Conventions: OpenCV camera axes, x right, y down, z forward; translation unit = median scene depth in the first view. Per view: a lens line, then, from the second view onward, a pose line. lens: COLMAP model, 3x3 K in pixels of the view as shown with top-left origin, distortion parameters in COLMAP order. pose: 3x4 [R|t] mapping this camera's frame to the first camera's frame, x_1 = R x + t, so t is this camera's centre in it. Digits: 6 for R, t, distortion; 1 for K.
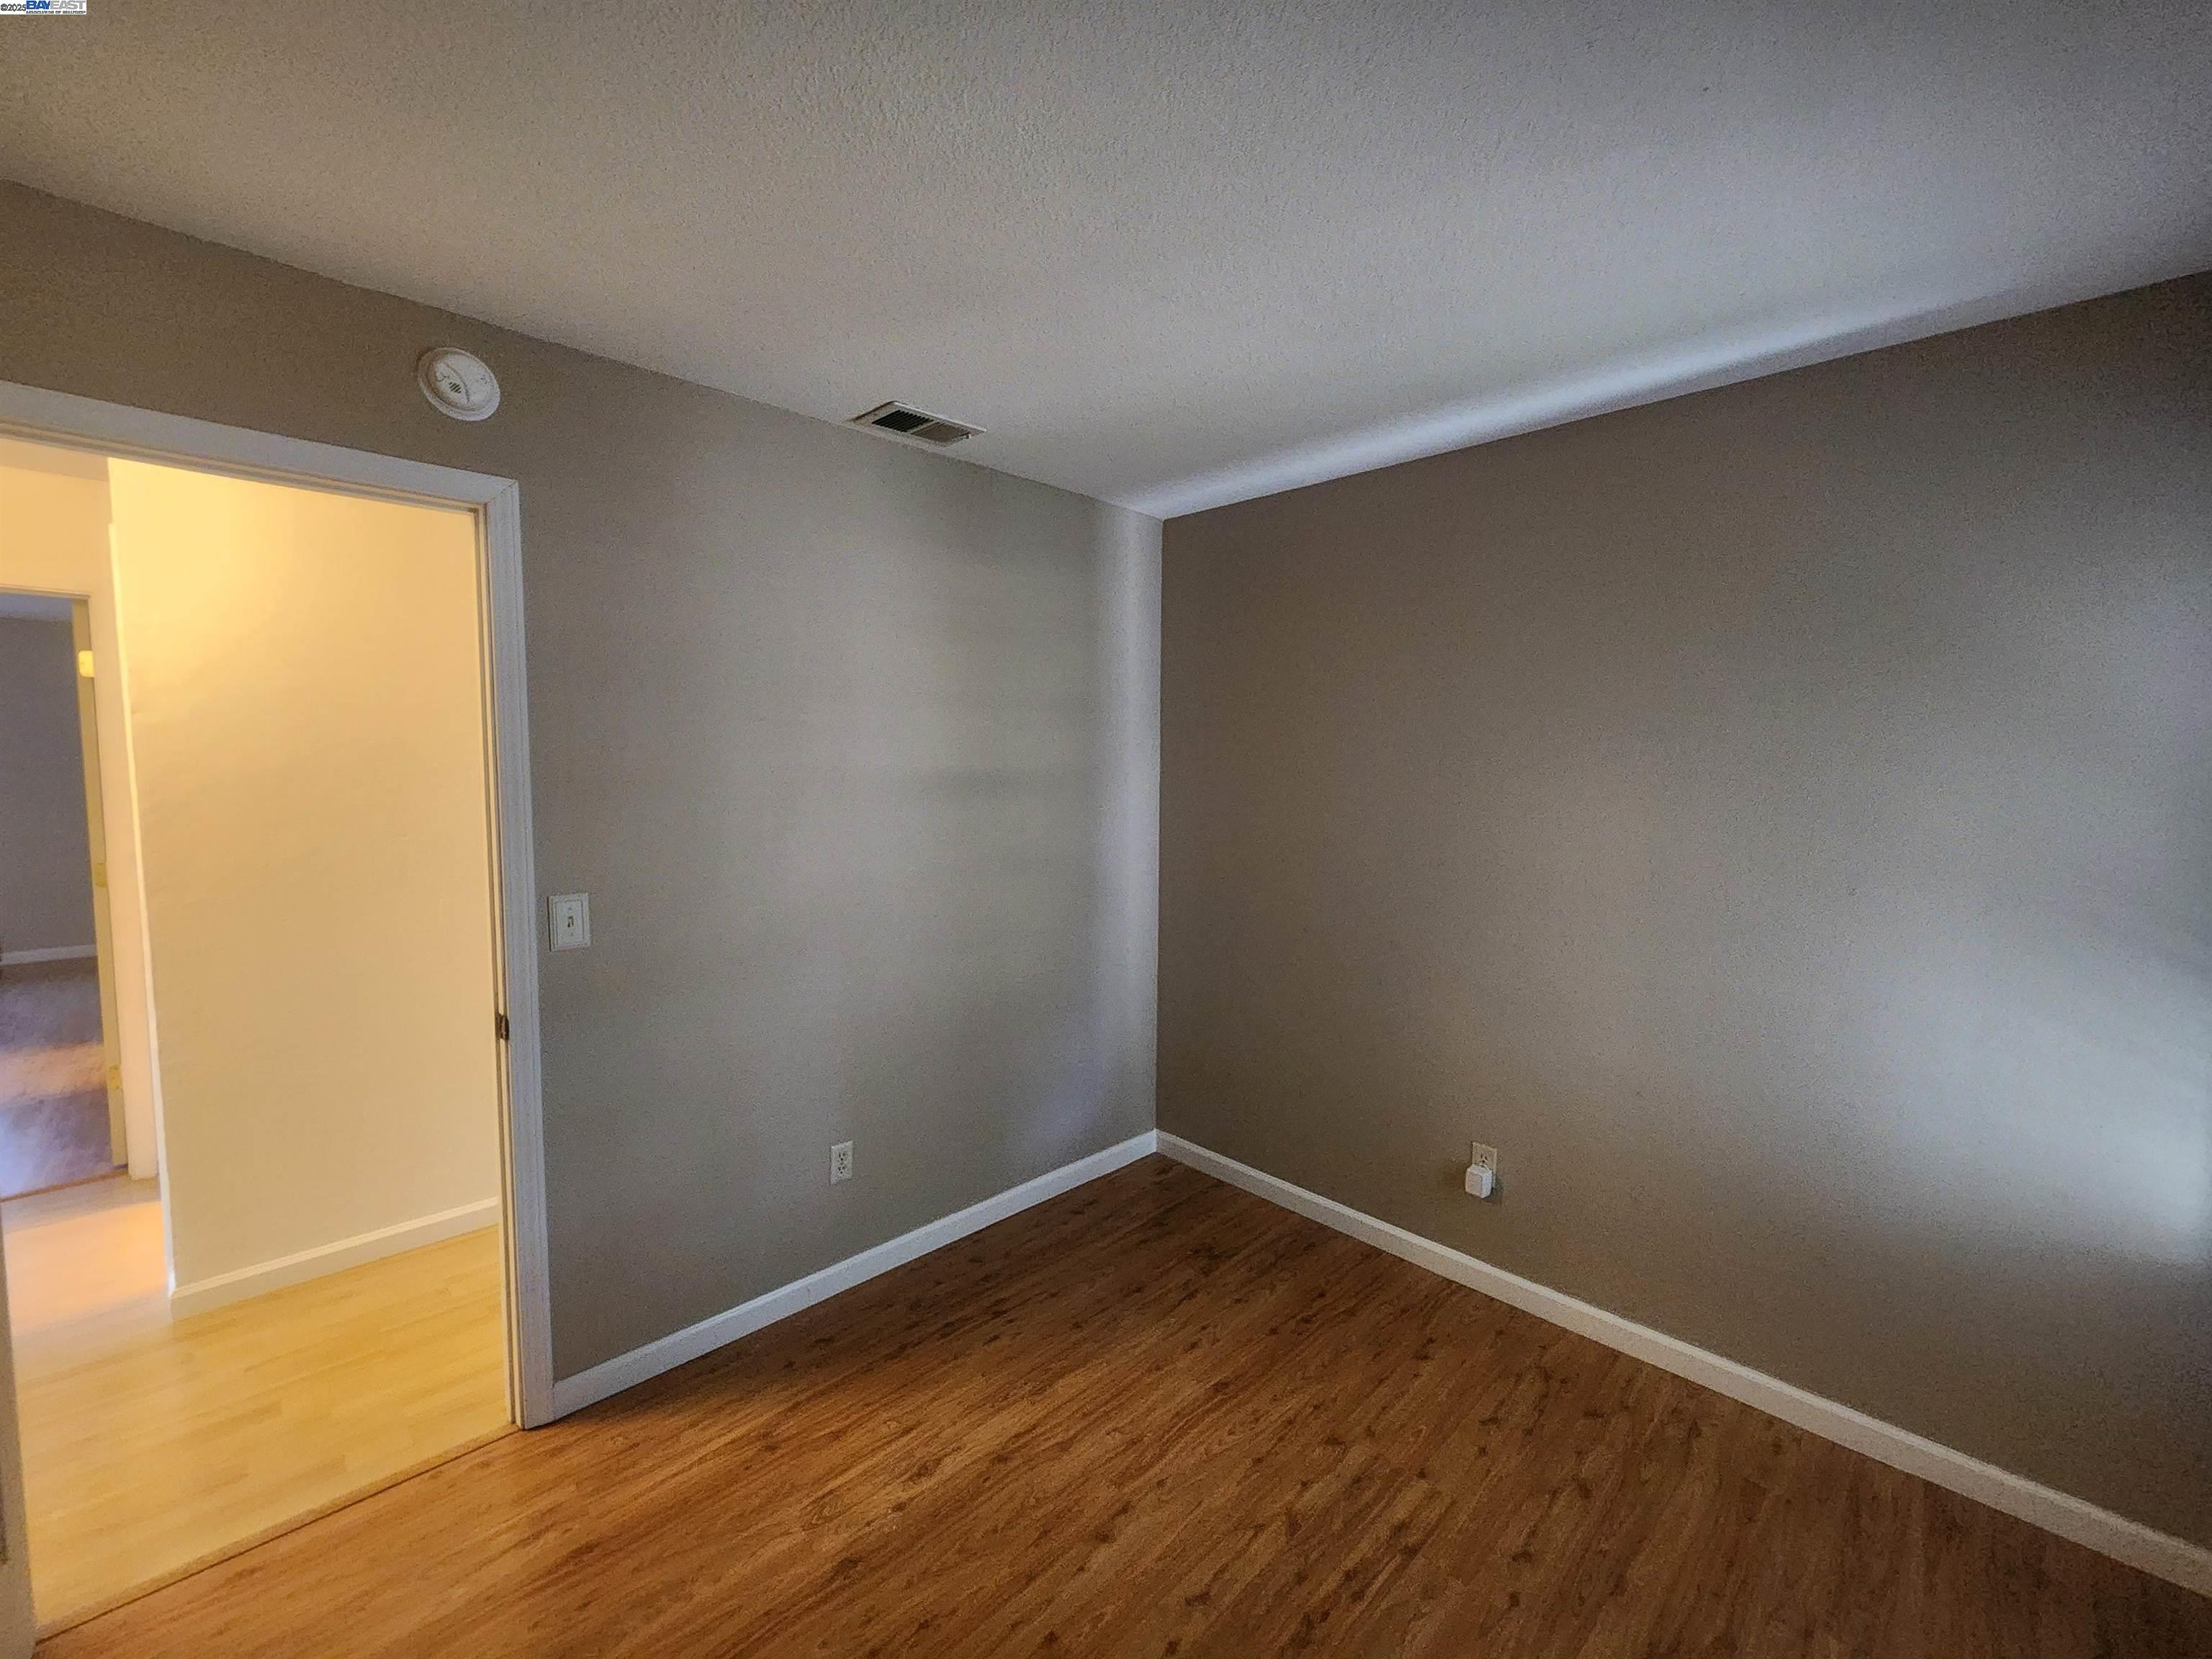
lens RADIAL K [[912.5, 0, 1087.9], [0, 912.5, 832.0], [0, 0, 1]] dist [-0.000292, -0.000108]
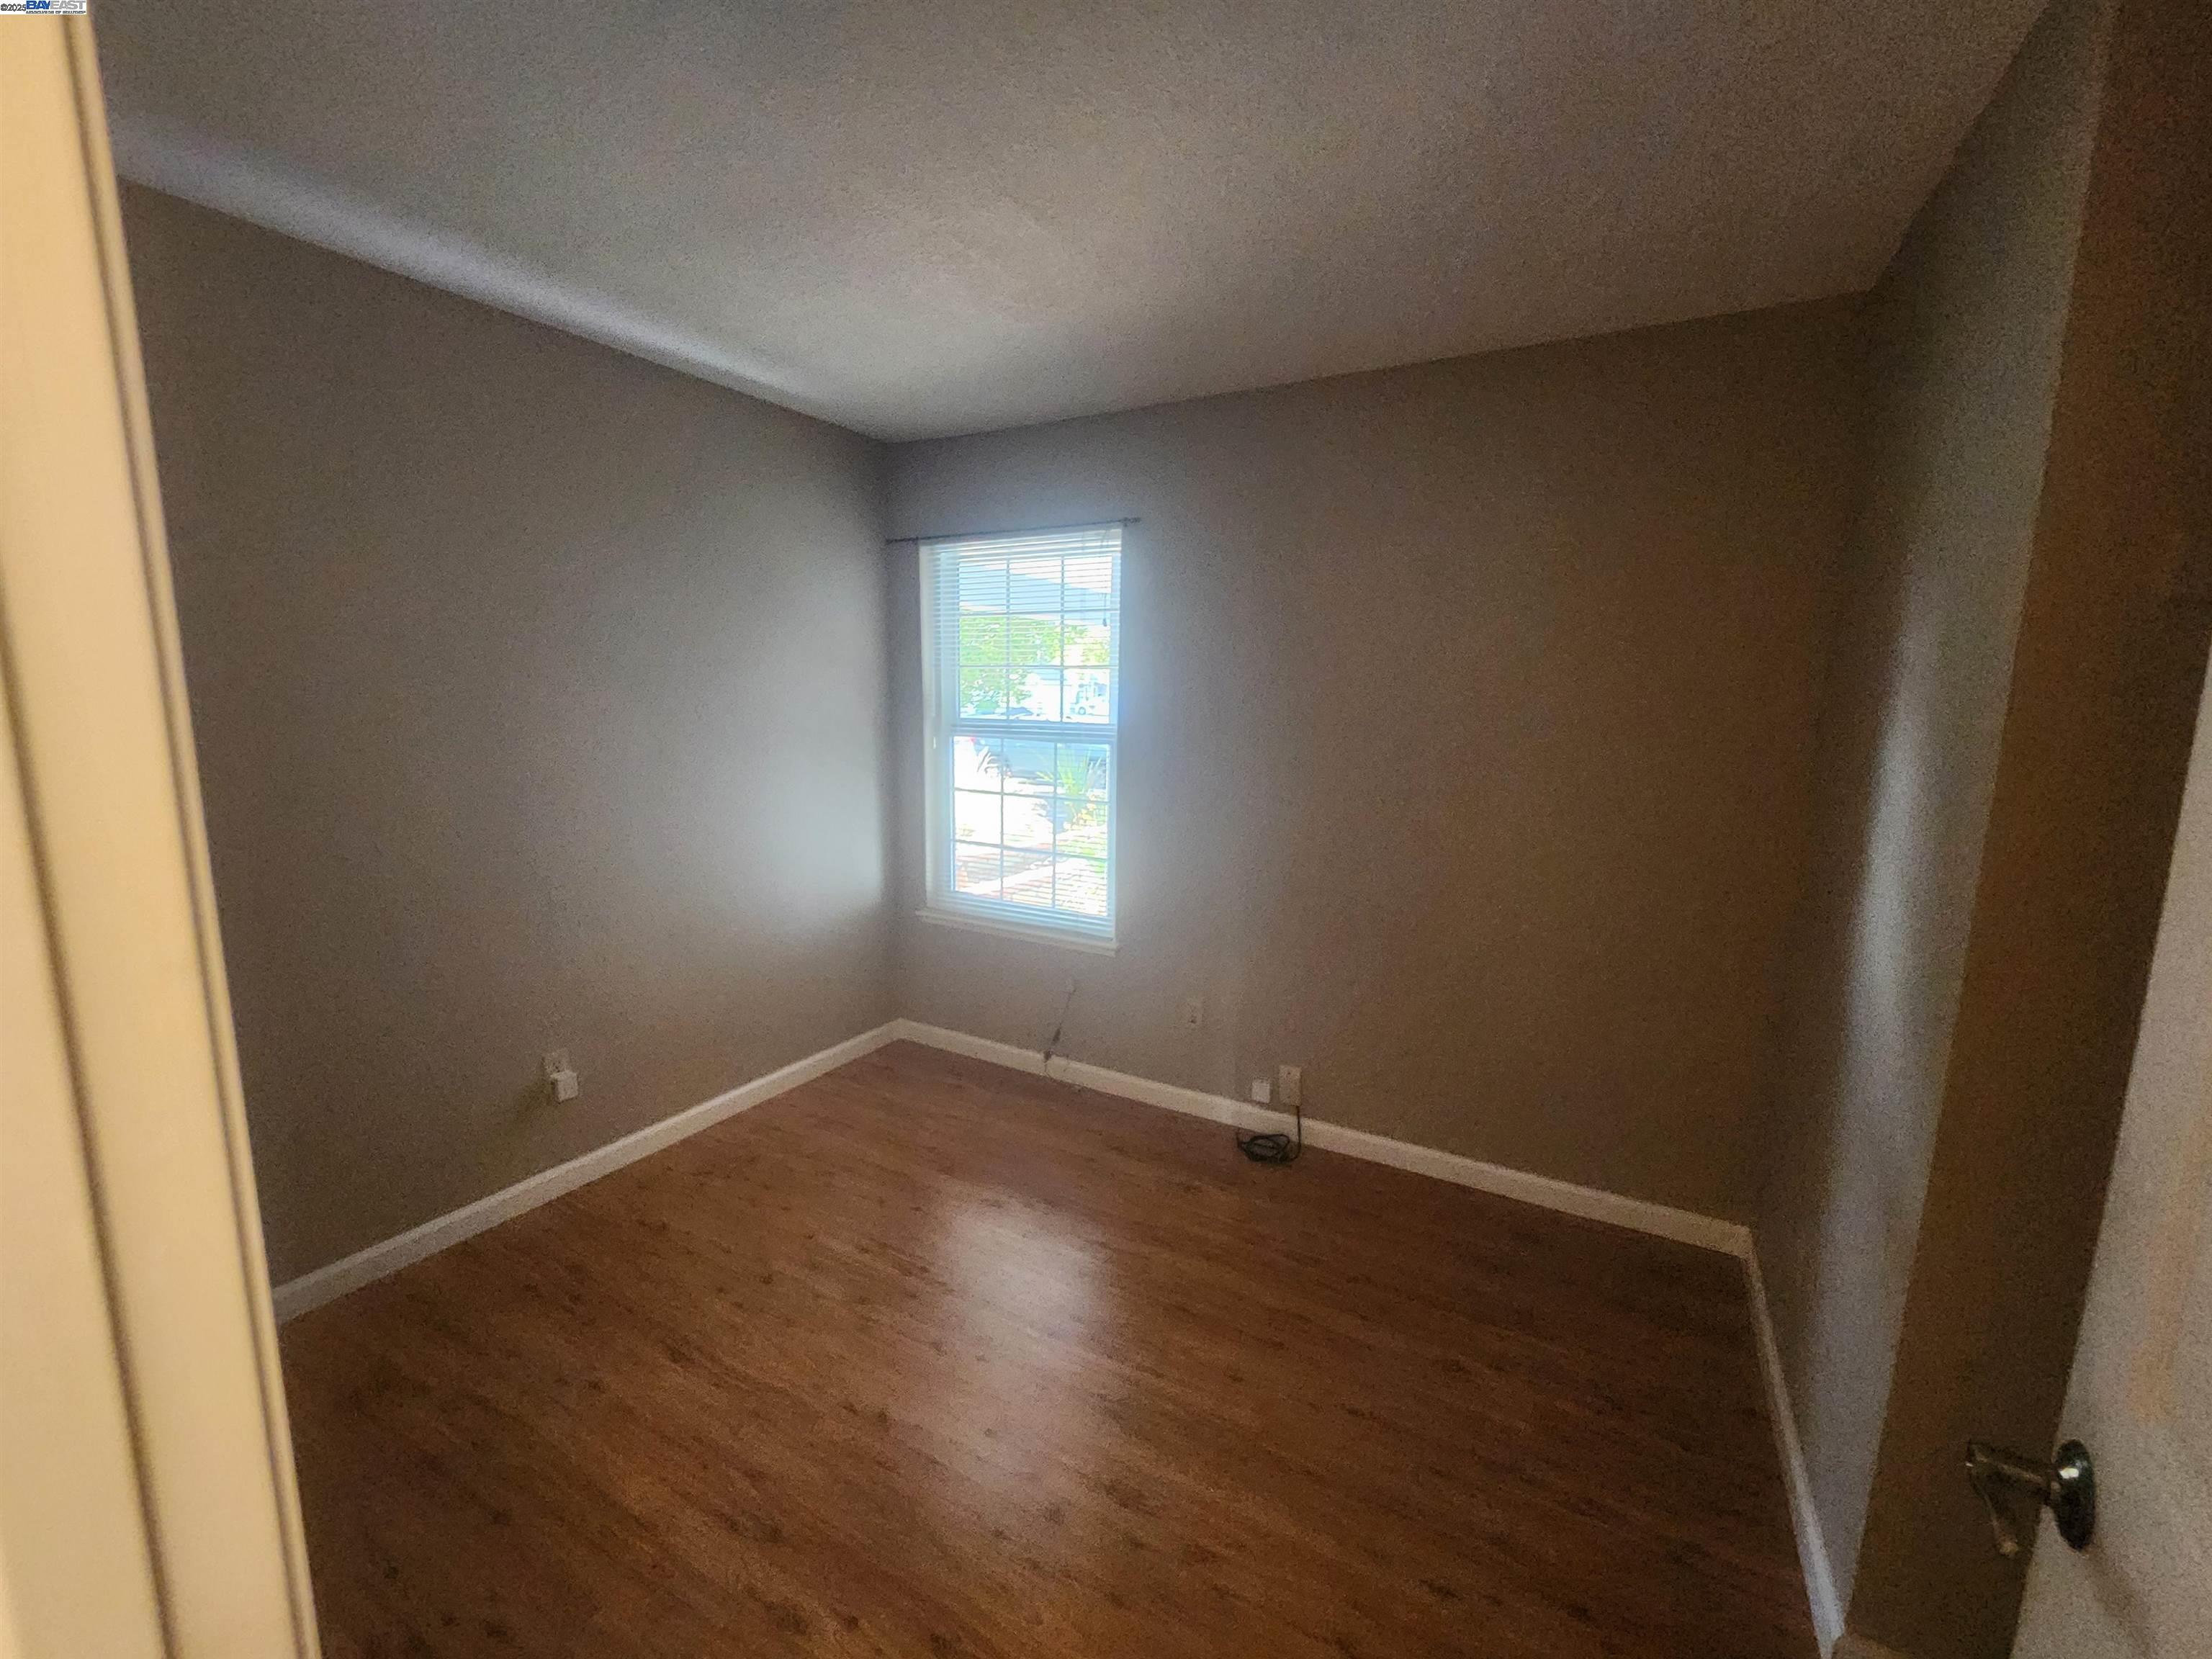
lens RADIAL K [[921.4, 0, 1113.6], [0, 921.4, 836.0], [0, 0, 1]] dist [-0.000173, -0.000371]
pose [[-0.290490, -0.163730, 0.942766, -0.831067], [0.058573, 0.980362, 0.188307, -0.051845], [-0.955084, 0.109922, -0.275195, 0.852213]]
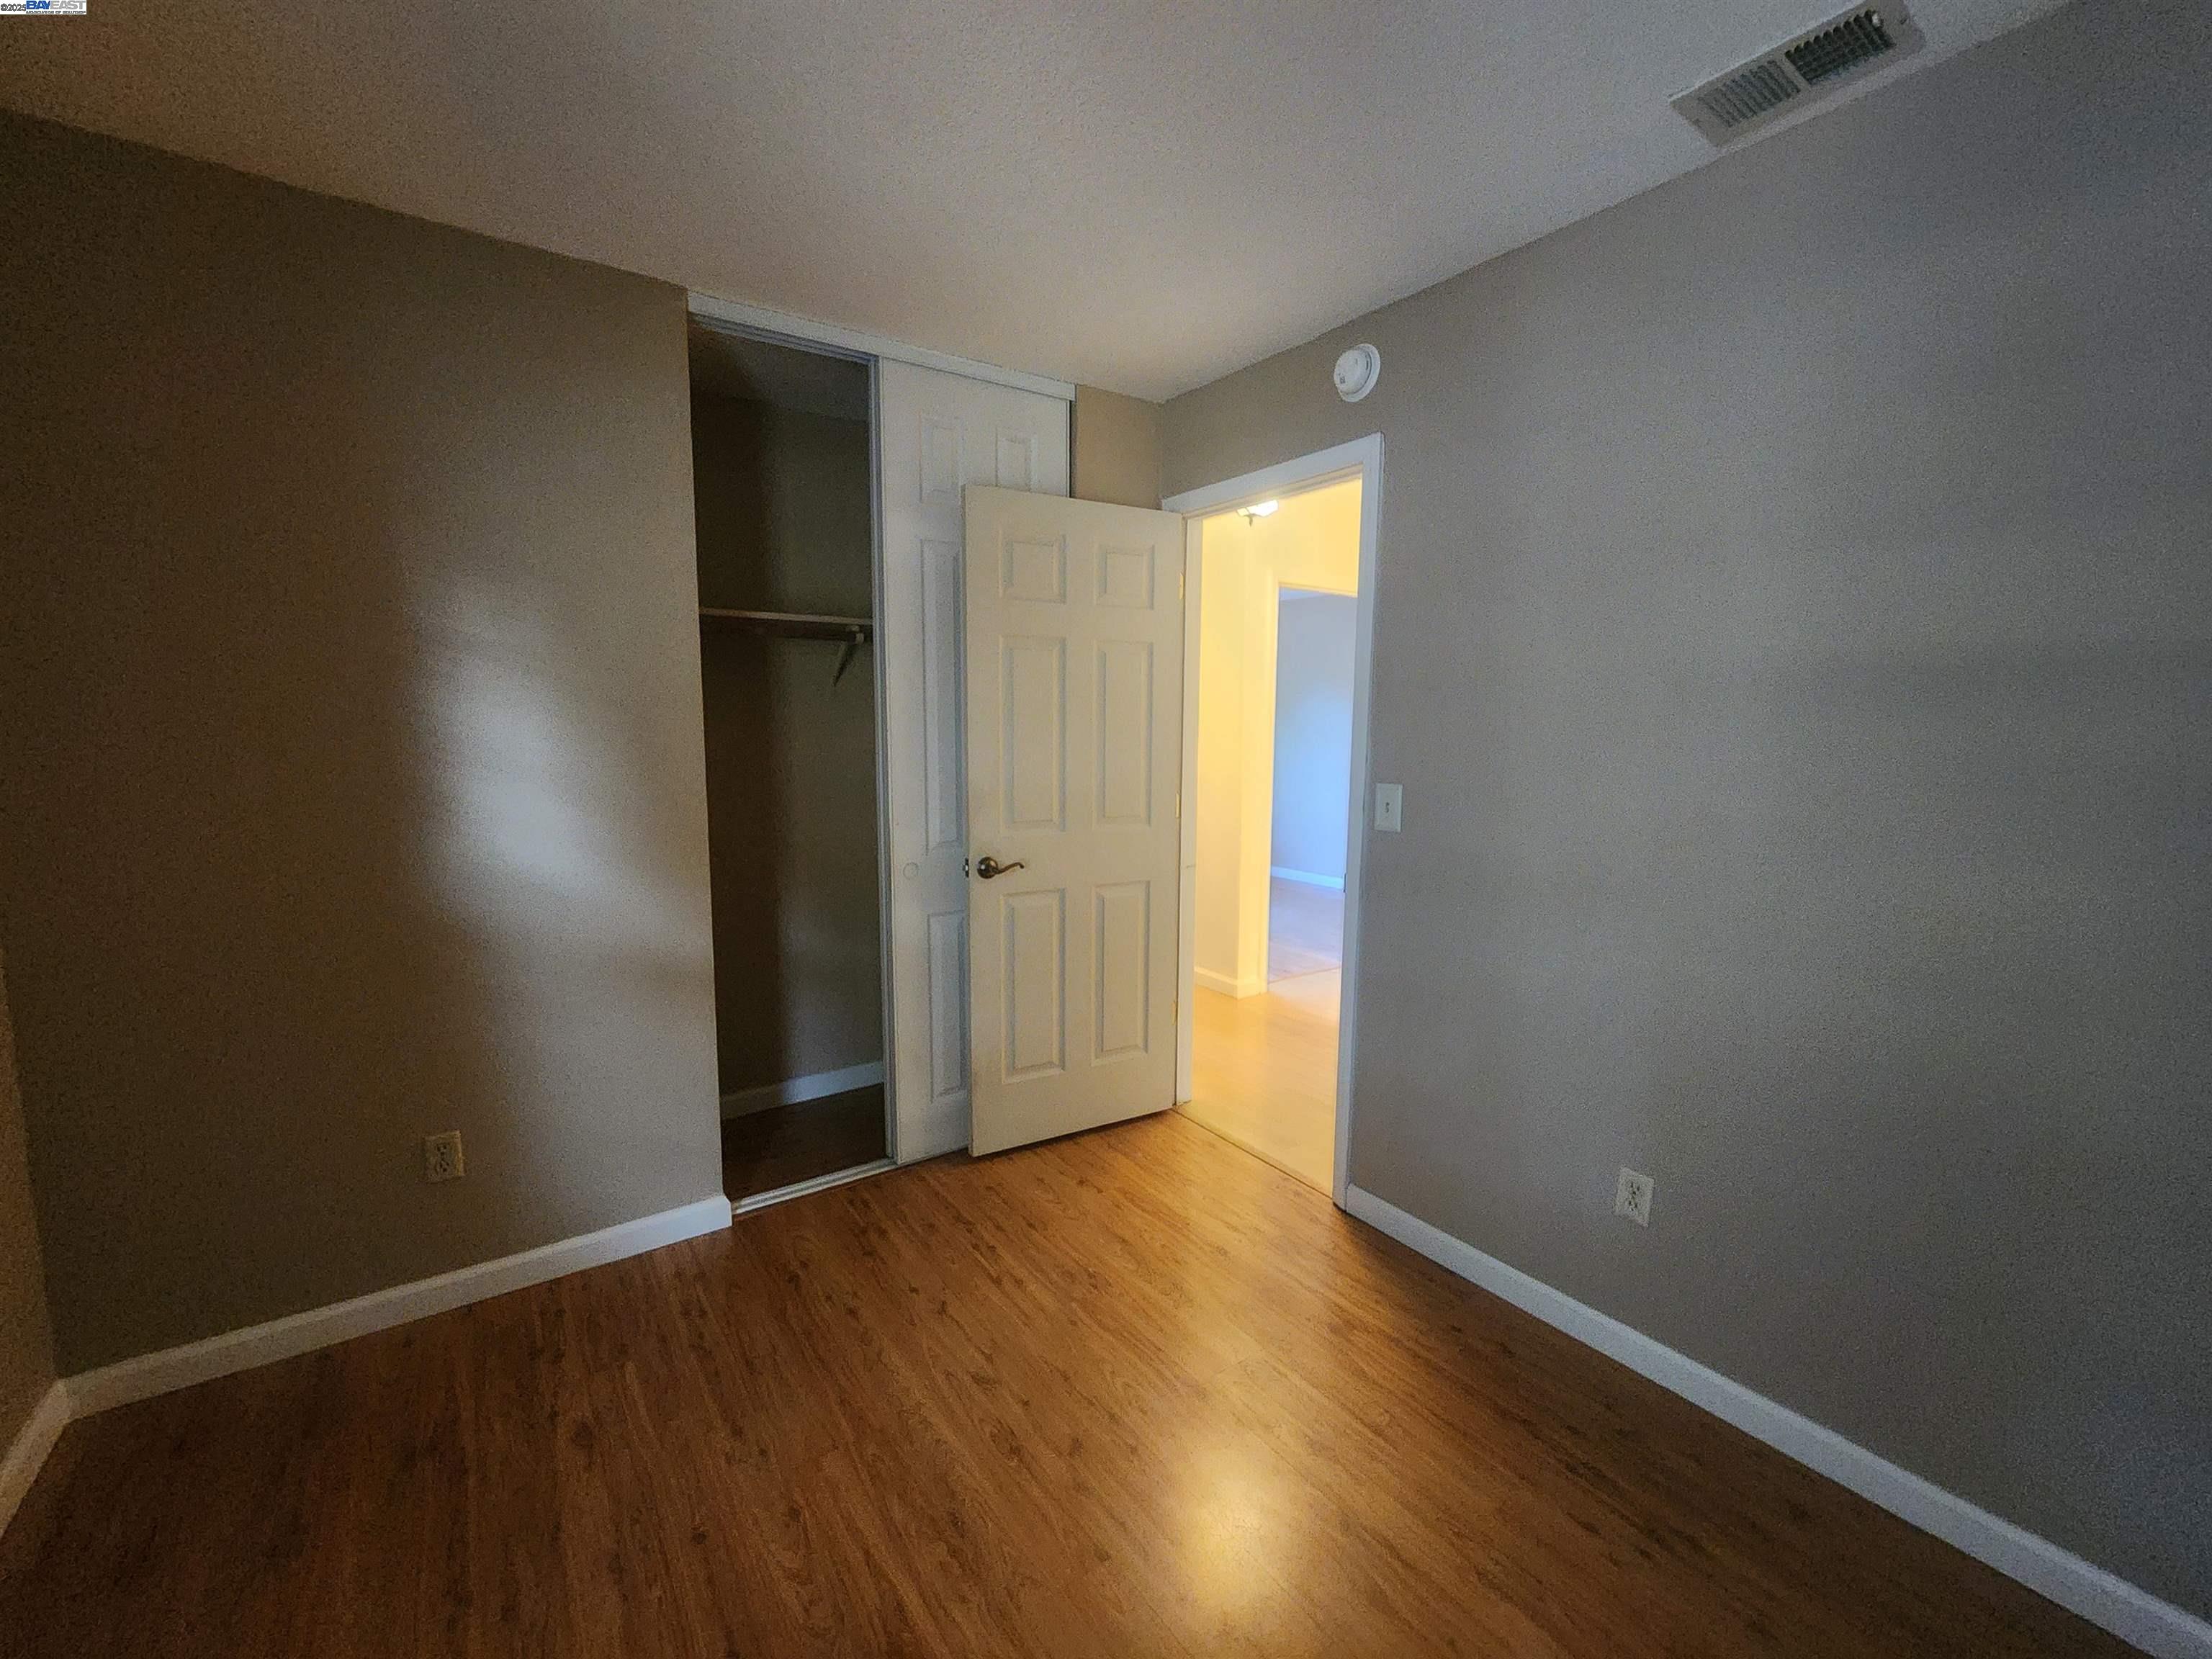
lens RADIAL K [[903.6, 0, 1097.7], [0, 903.6, 824.3], [0, 0, 1]] dist [-0.000244, 0.000002]
pose [[-0.156414, 0.104277, -0.982172, 0.629937], [-0.088034, 0.988981, 0.119020, 0.015408], [0.983760, 0.105081, -0.145511, 0.824283]]
